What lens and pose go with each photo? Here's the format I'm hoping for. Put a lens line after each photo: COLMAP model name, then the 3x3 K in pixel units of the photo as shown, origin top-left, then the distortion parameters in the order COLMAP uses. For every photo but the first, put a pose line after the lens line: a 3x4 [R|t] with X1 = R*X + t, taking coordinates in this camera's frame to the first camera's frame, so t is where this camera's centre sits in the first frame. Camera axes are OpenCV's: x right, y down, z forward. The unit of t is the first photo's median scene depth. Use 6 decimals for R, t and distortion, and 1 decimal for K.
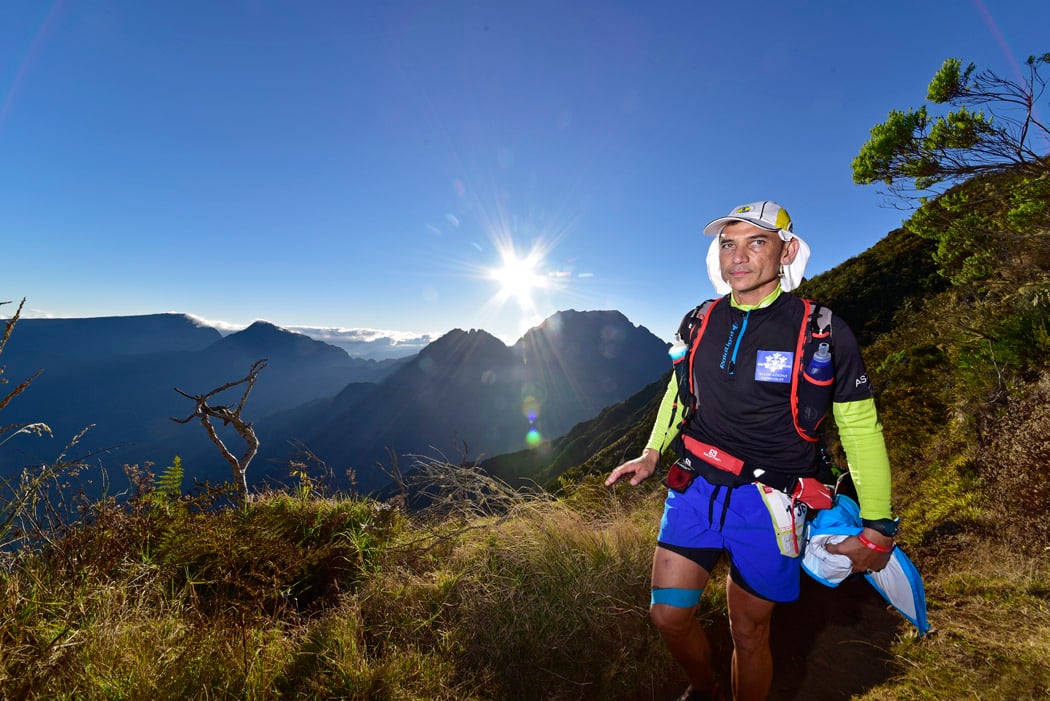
lens RADIAL K [[379.2, 0, 525.0], [0, 379.2, 350.5], [0, 0, 1]] dist [-0.012400, -0.004205]
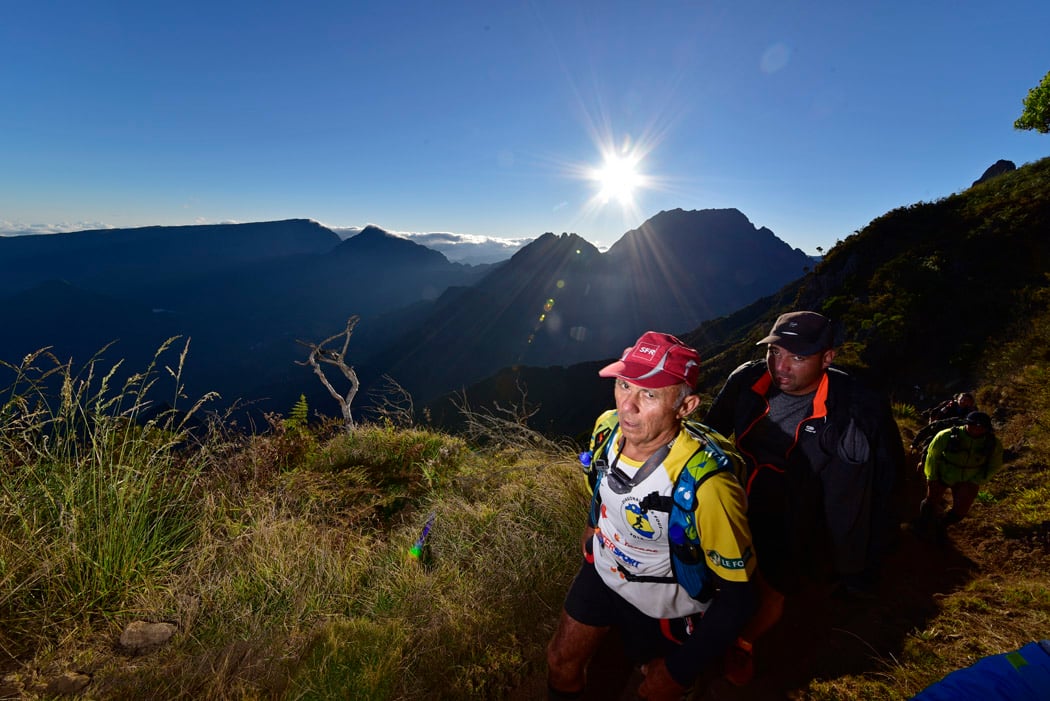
lens RADIAL K [[382.0, 0, 523.7], [0, 382.0, 345.0], [0, 0, 1]] dist [-0.019406, -0.000193]
pose [[0.969807, 0.067724, -0.234283, 0.119003], [-0.011423, 0.972229, 0.233754, -0.177090], [0.243607, -0.224020, 0.943648, -0.044101]]
